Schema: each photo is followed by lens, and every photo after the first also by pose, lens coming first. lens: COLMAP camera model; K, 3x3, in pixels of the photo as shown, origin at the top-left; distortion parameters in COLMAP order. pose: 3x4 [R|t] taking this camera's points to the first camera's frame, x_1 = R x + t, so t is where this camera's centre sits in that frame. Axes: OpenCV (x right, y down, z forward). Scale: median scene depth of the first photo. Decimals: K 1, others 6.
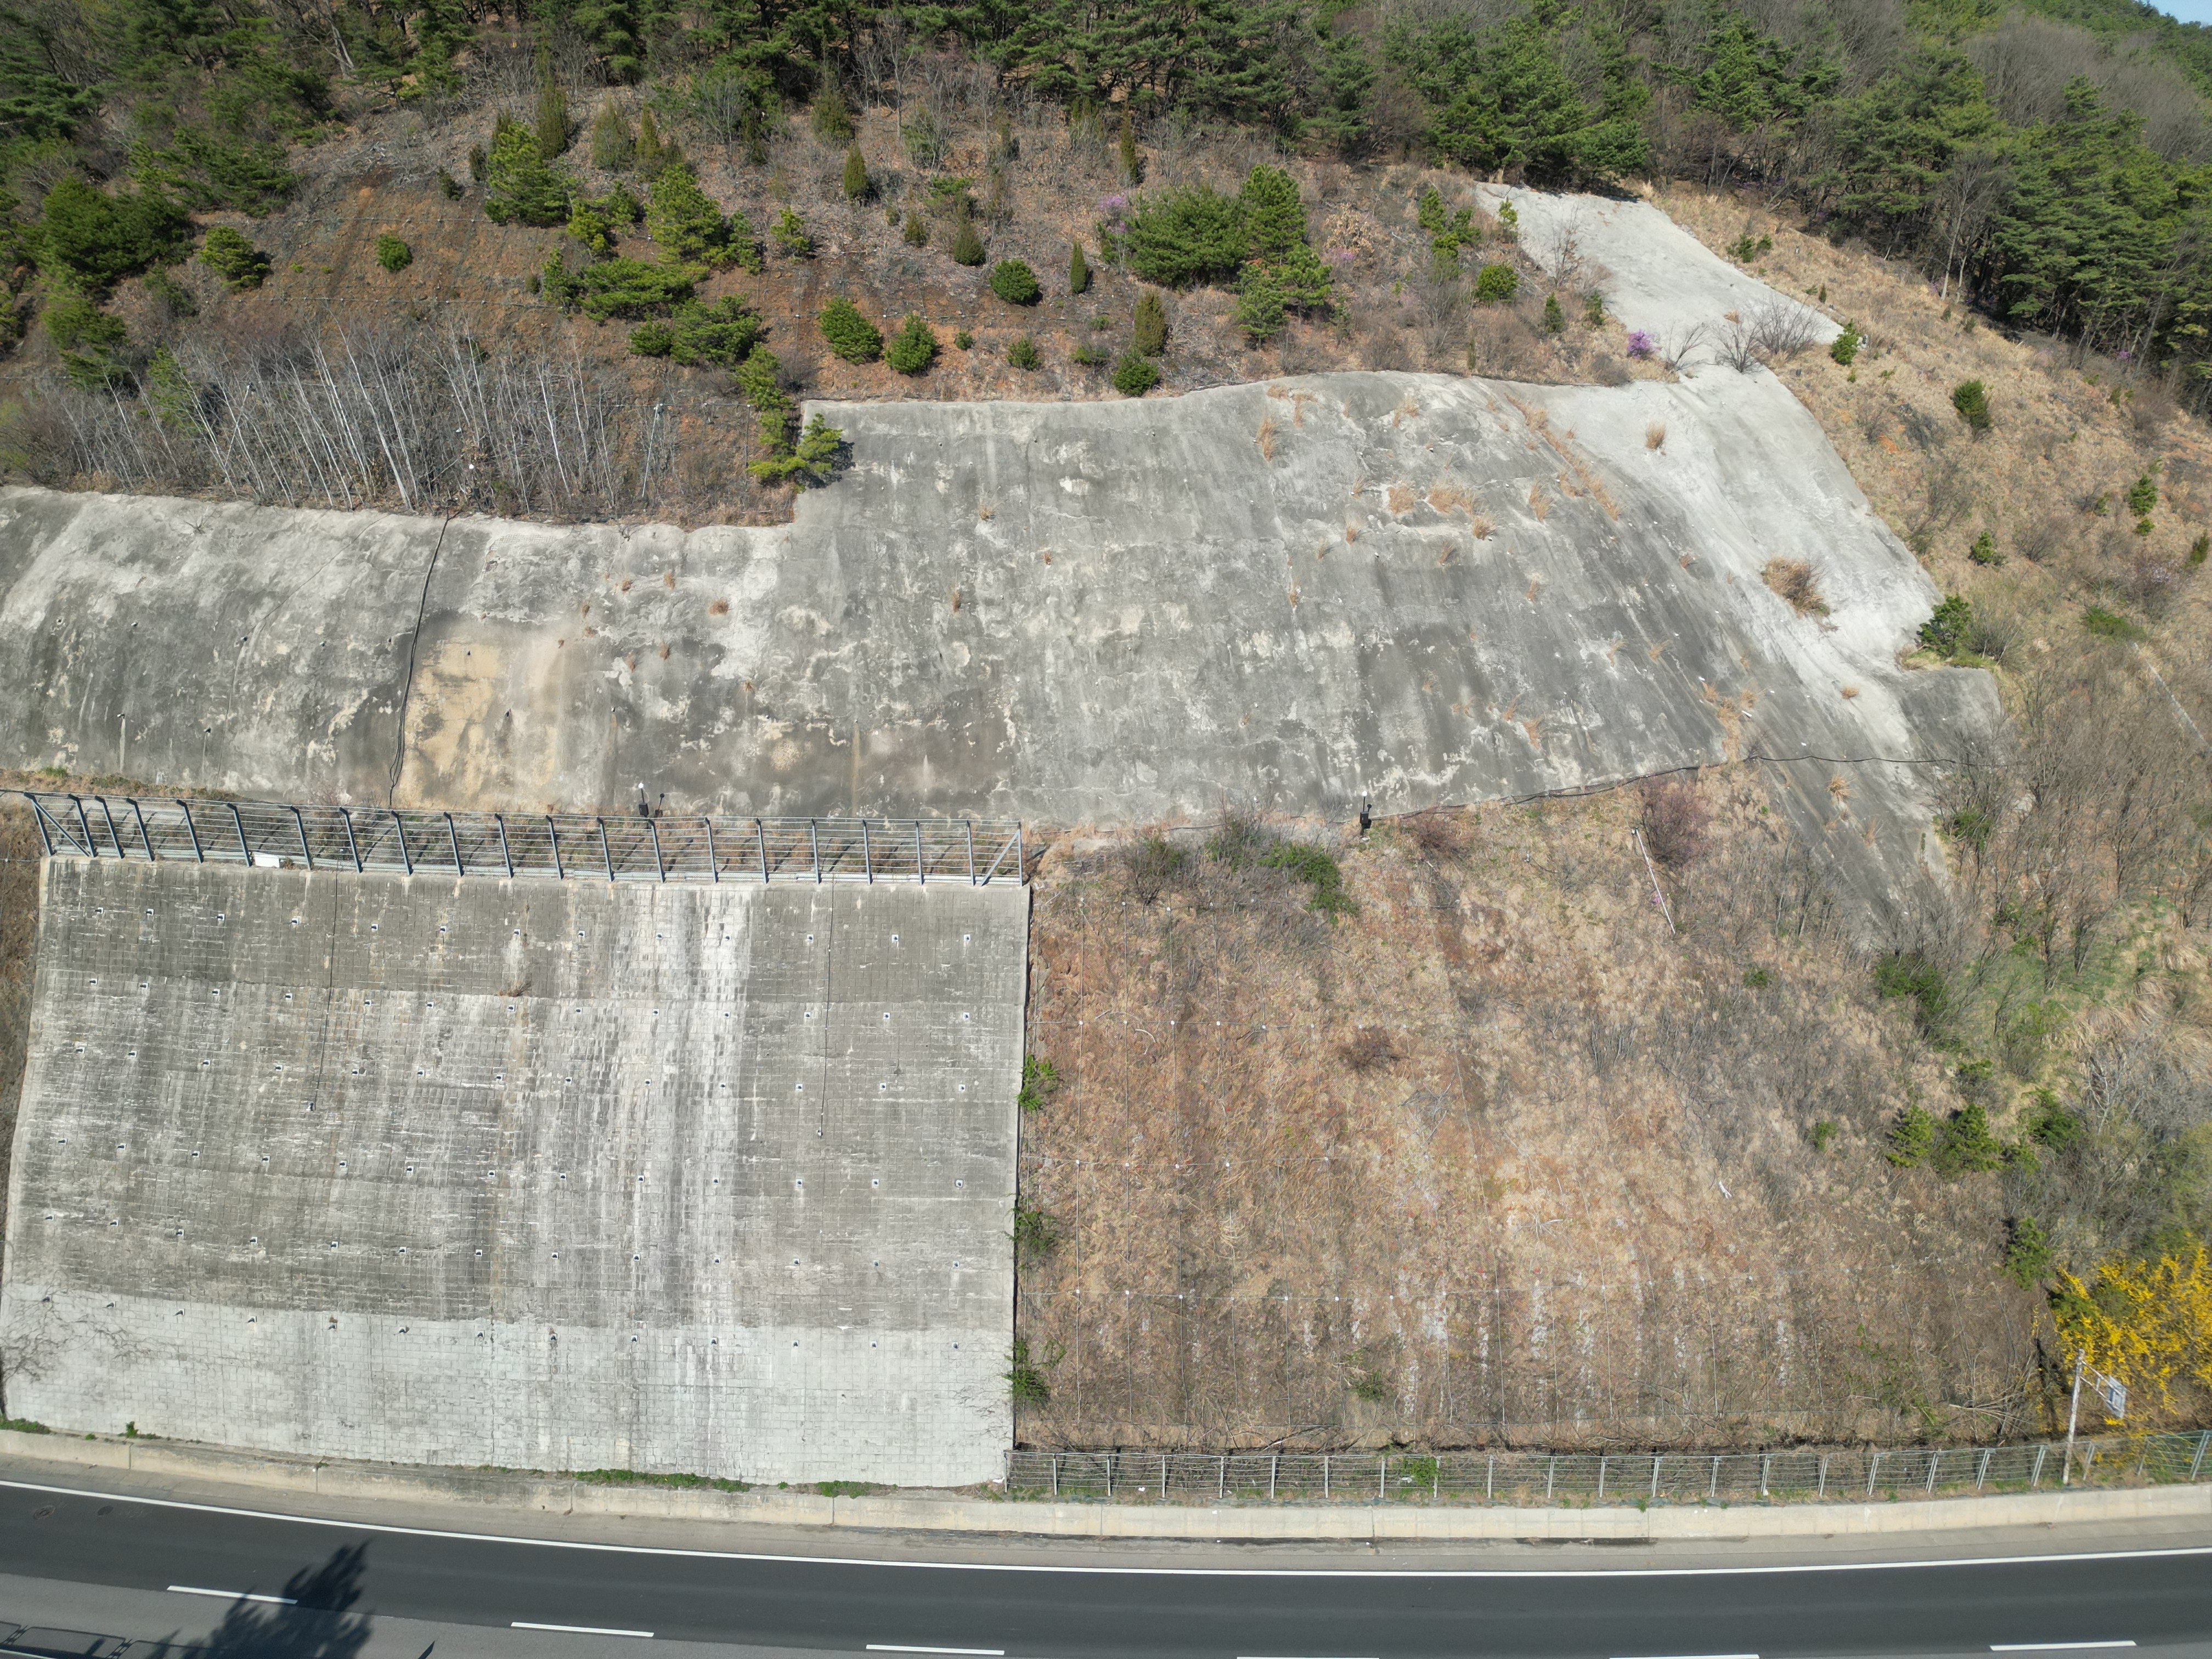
lens RADIAL K [[1542.2, 0, 1119.8], [0, 1542.2, 824.9], [0, 0, 1]] dist [0.076821, -0.078573]
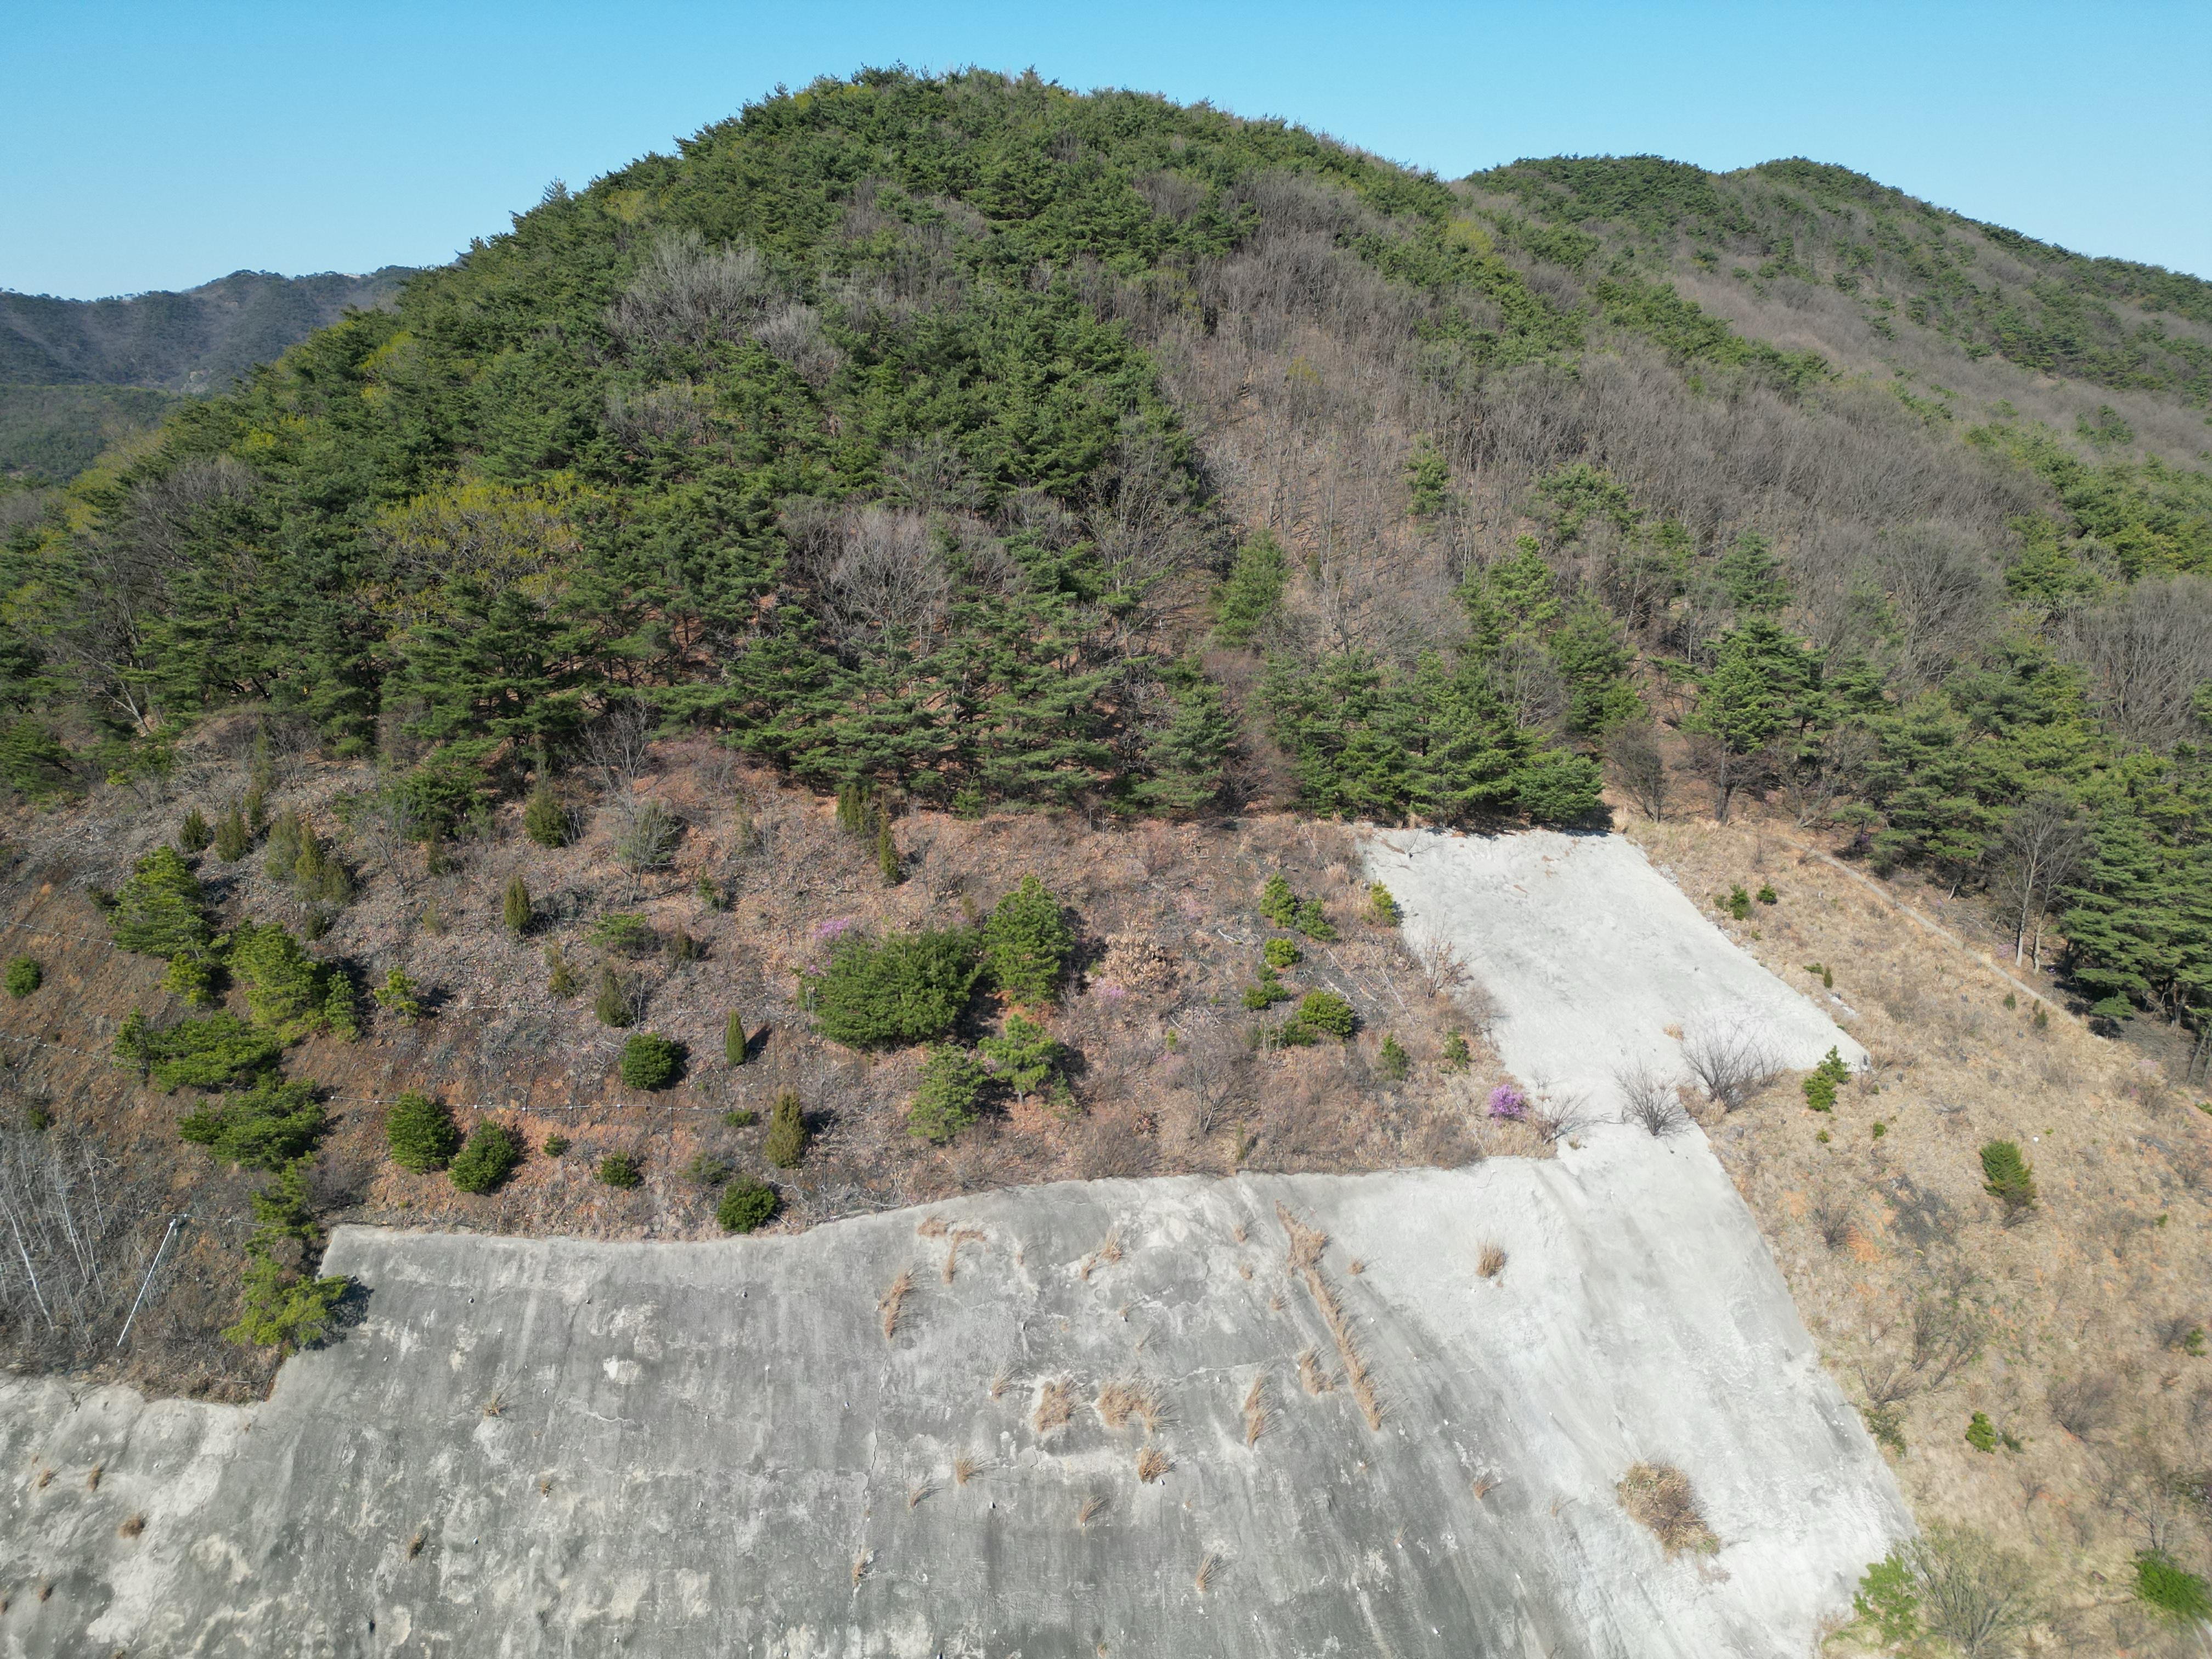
lens RADIAL K [[1551.3, 0, 1104.8], [0, 1551.3, 819.4], [0, 0, 1]] dist [0.076171, -0.074709]
pose [[0.982039, 0.050673, -0.181749, 0.355491], [-0.082033, 0.982124, -0.169421, -0.392358], [0.169915, 0.181287, 0.968640, 0.223466]]
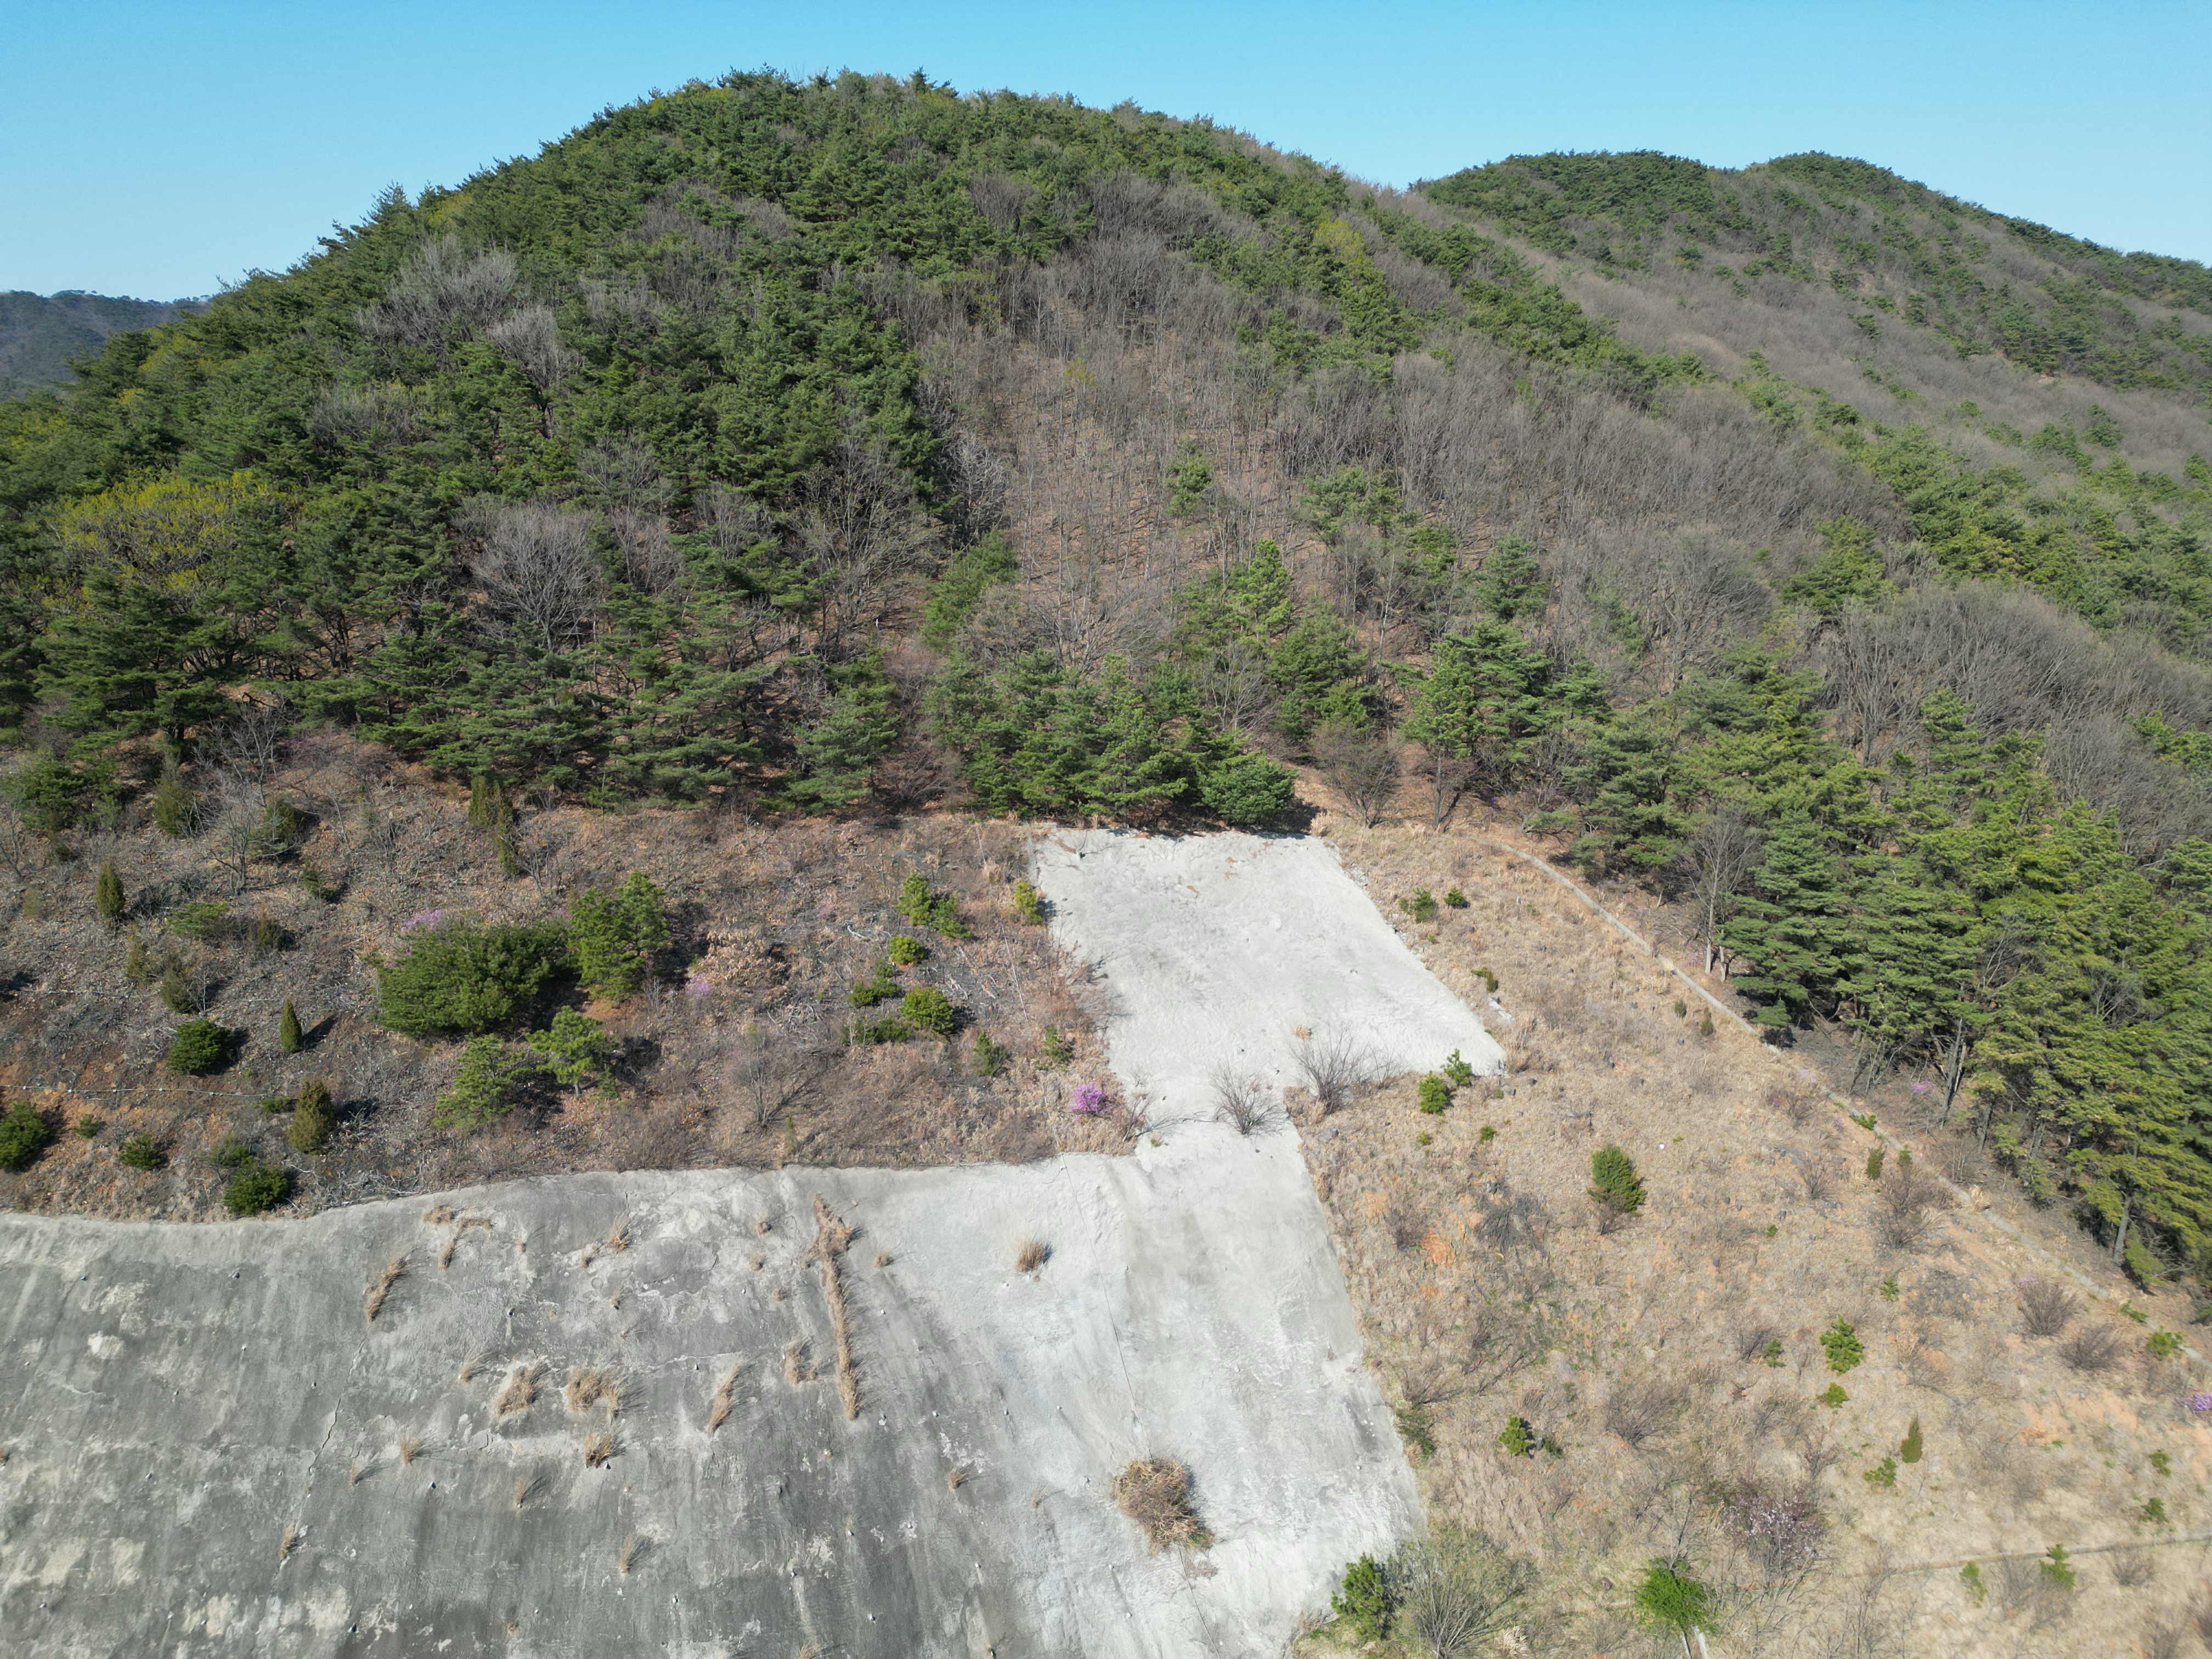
lens RADIAL K [[1551.3, 0, 1104.8], [0, 1551.3, 819.4], [0, 0, 1]] dist [0.076171, -0.074709]
pose [[0.973060, 0.062245, -0.221990, 0.670497], [-0.100218, 0.981335, -0.164127, -0.420226], [0.207631, 0.181953, 0.961136, 0.270446]]
